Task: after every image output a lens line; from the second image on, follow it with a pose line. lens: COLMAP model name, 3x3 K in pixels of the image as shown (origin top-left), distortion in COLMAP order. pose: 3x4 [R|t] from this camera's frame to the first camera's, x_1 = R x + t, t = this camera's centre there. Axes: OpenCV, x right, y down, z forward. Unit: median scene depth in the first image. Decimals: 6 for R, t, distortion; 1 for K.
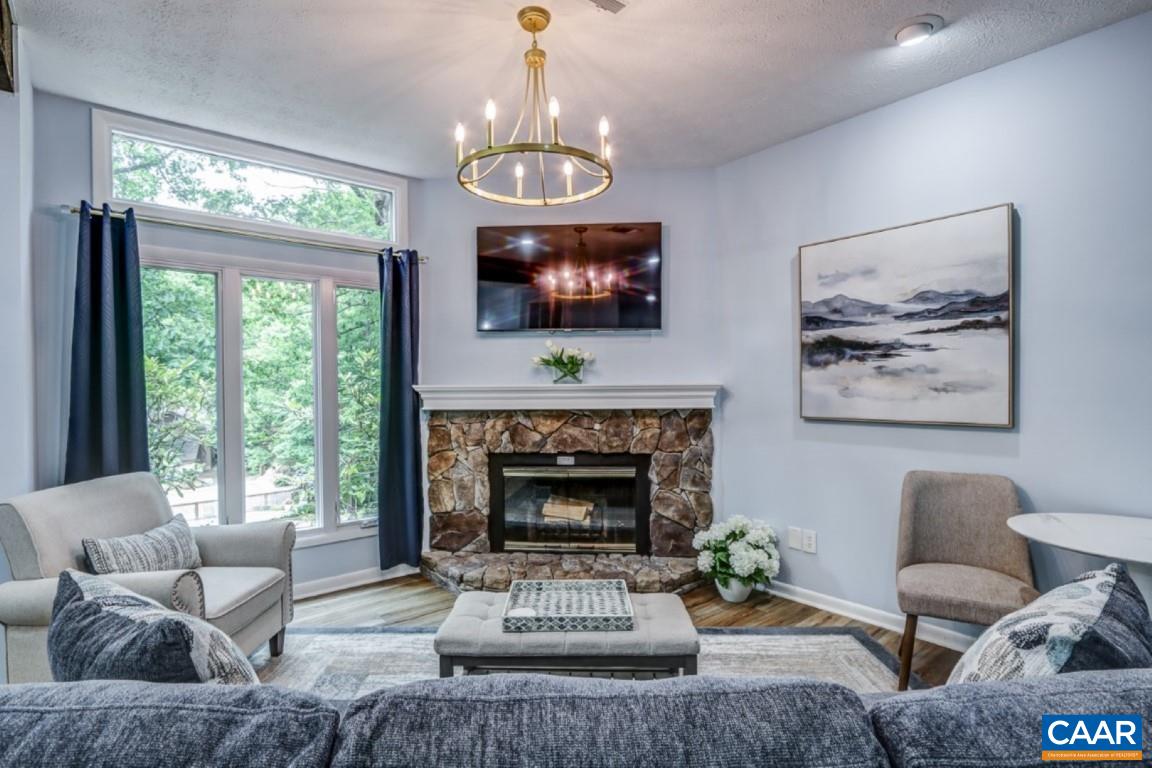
lens RADIAL K [[553.3, 0, 568.5], [0, 553.3, 390.7], [0, 0, 1]] dist [-0.014551, 0.000342]
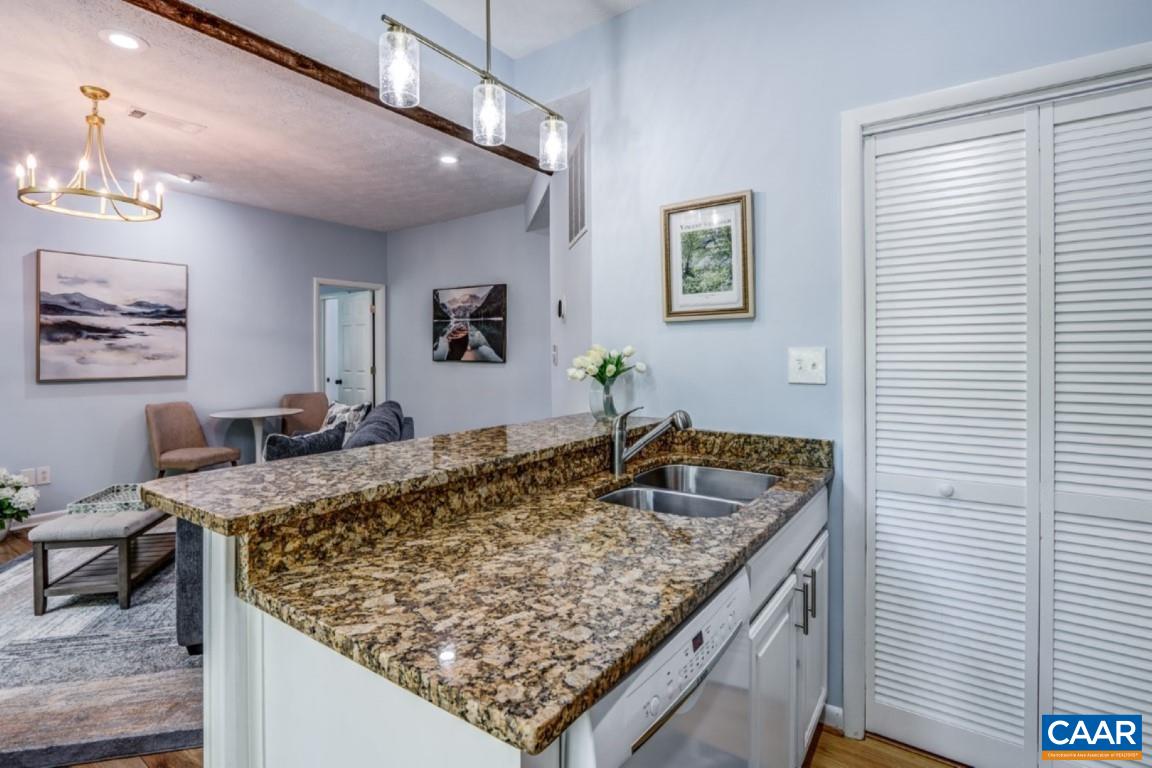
lens RADIAL K [[567.8, 0, 574.4], [0, 567.8, 351.1], [0, 0, 1]] dist [-0.014880, 0.000794]
pose [[-0.266861, 0.013147, 0.963645, -1.028600], [0.016273, 0.999826, -0.009135, 0.010098], [-0.963598, 0.013243, -0.267028, 0.120857]]
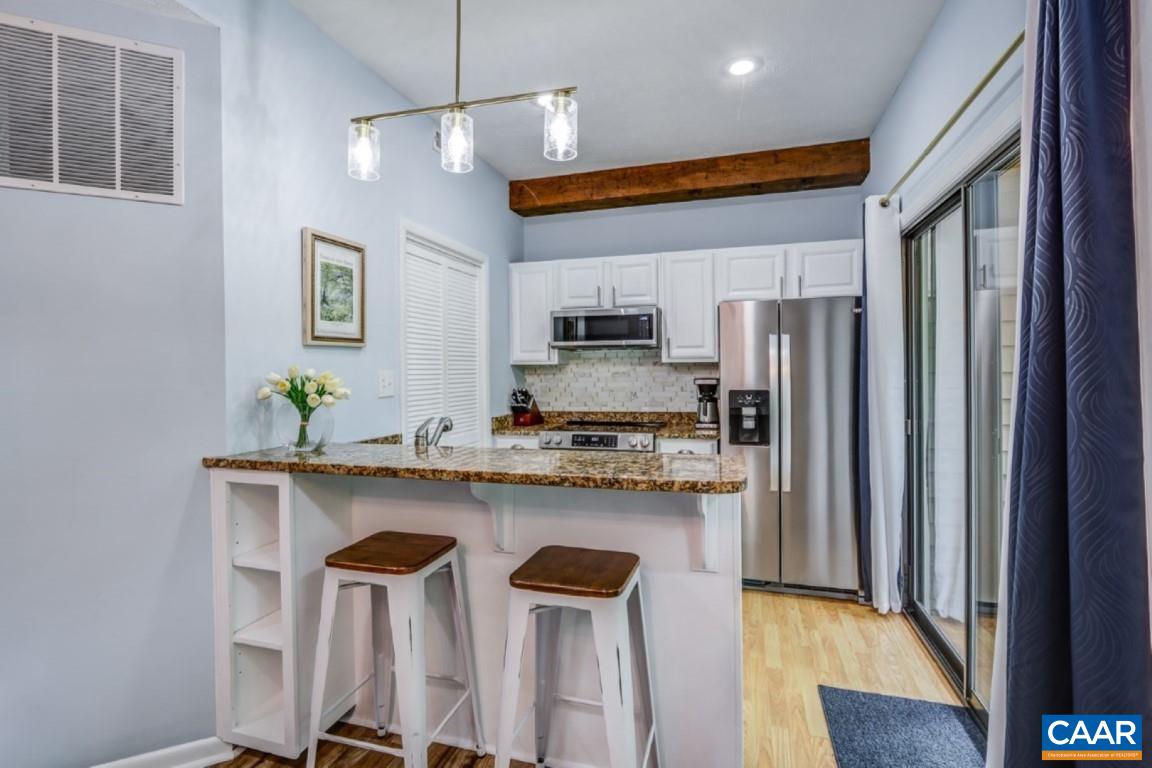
lens RADIAL K [[546.6, 0, 566.5], [0, 546.6, 371.3], [0, 0, 1]] dist [-0.014080, 0.000148]
pose [[-0.833531, 0.017145, -0.552207, -0.358017], [0.010706, 0.999832, 0.014882, -0.002812], [0.552369, 0.006493, -0.833574, 0.513651]]
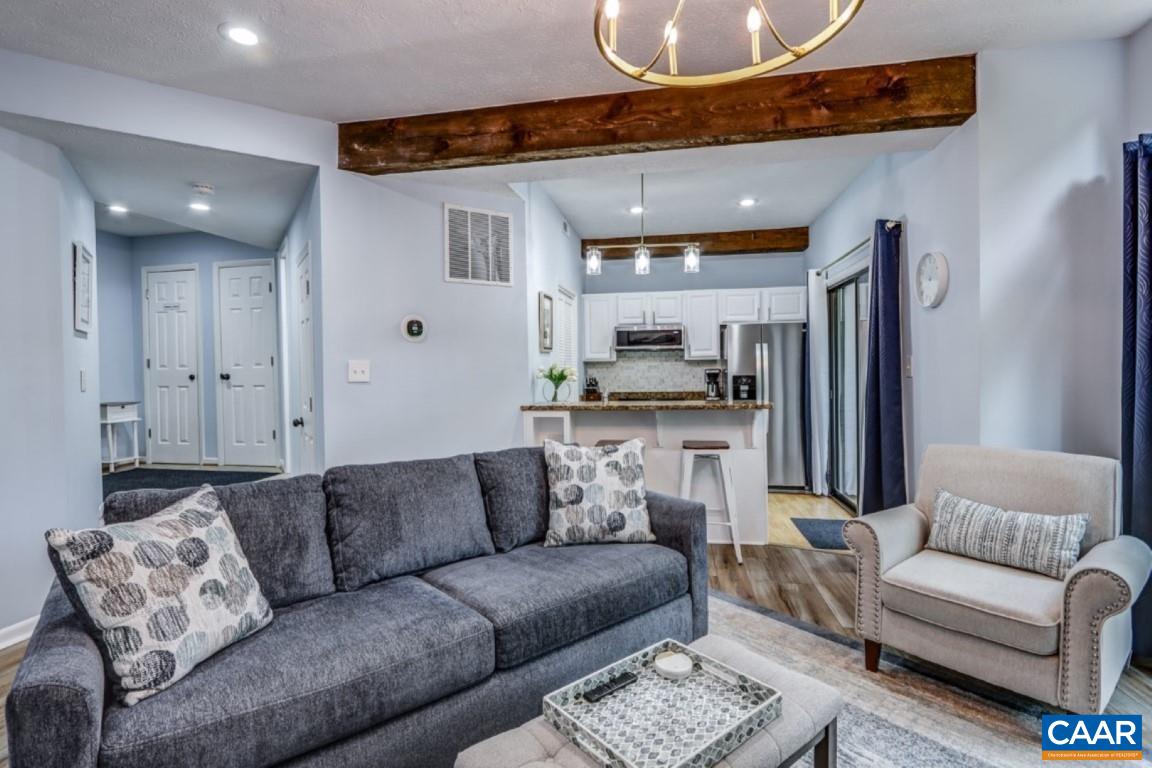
lens RADIAL K [[546.6, 0, 566.5], [0, 546.6, 371.3], [0, 0, 1]] dist [-0.014080, 0.000148]
pose [[-0.763225, 0.026266, -0.645599, 0.265508], [0.015884, 0.999634, 0.021892, -0.008810], [0.645938, 0.006454, -0.763363, 0.782530]]
